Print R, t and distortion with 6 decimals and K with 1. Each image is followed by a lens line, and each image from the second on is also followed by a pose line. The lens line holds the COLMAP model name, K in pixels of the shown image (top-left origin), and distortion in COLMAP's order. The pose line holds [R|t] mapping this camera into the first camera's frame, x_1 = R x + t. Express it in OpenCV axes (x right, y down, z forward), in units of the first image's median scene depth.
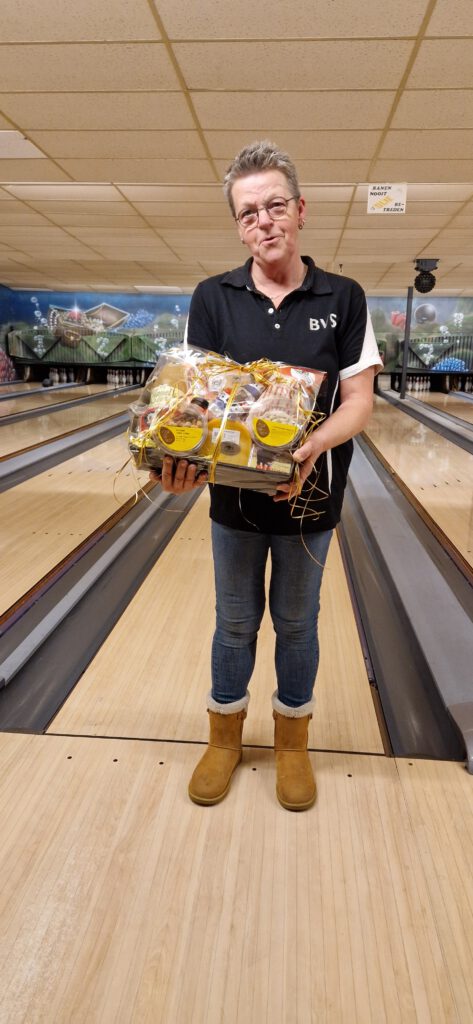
lens RADIAL K [[681.4, 0, 230.0], [0, 681.4, 514.7], [0, 0, 1]] dist [0.055677, -0.043953]
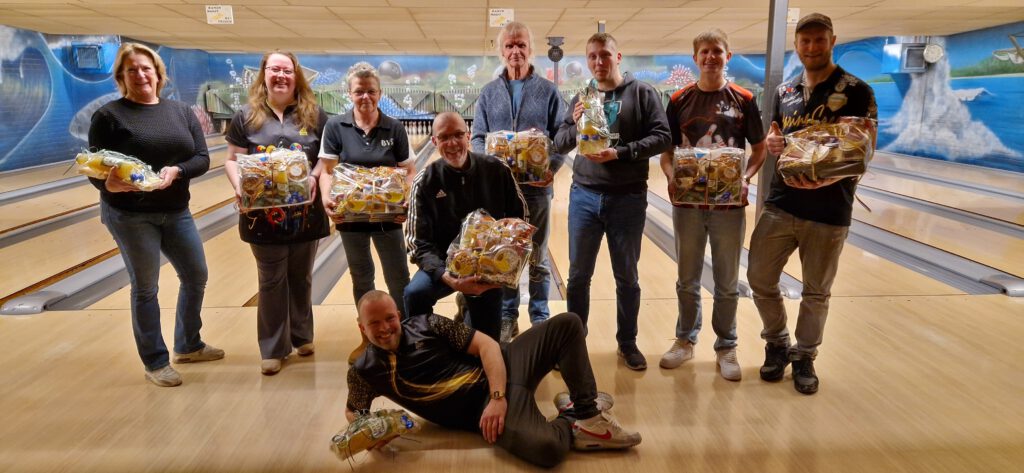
lens RADIAL K [[681.4, 0, 526.9], [0, 681.4, 240.9], [0, 0, 1]] dist [0.055677, -0.043953]
pose [[0.987273, -0.052616, 0.150080, 0.008214], [0.055777, 0.998300, -0.016932, 0.023503], [-0.148933, 0.025088, 0.988529, -0.168607]]
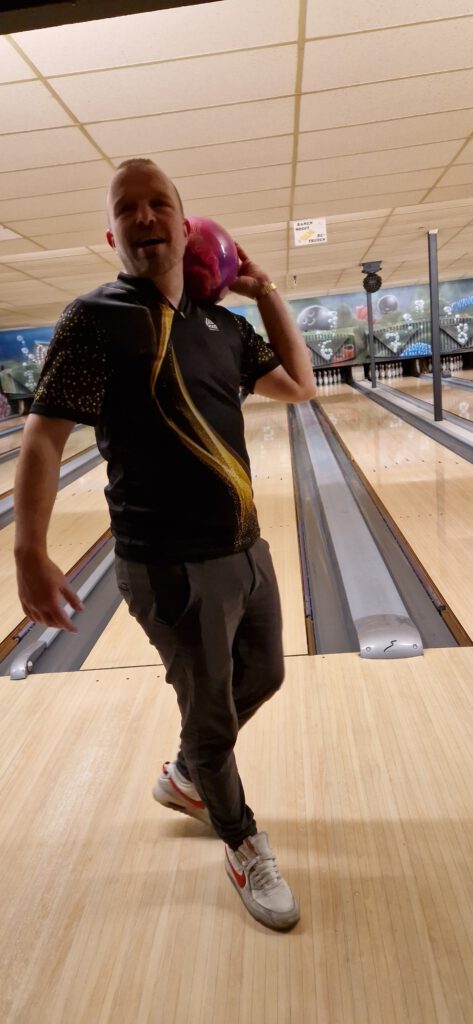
lens RADIAL K [[681.4, 0, 230.0], [0, 681.4, 514.7], [0, 0, 1]] dist [0.055677, -0.043953]
pose [[0.992288, -0.123636, -0.008892, 0.013299], [0.123587, 0.992316, -0.005862, 0.004580], [0.009548, 0.004718, 0.999943, -0.058389]]
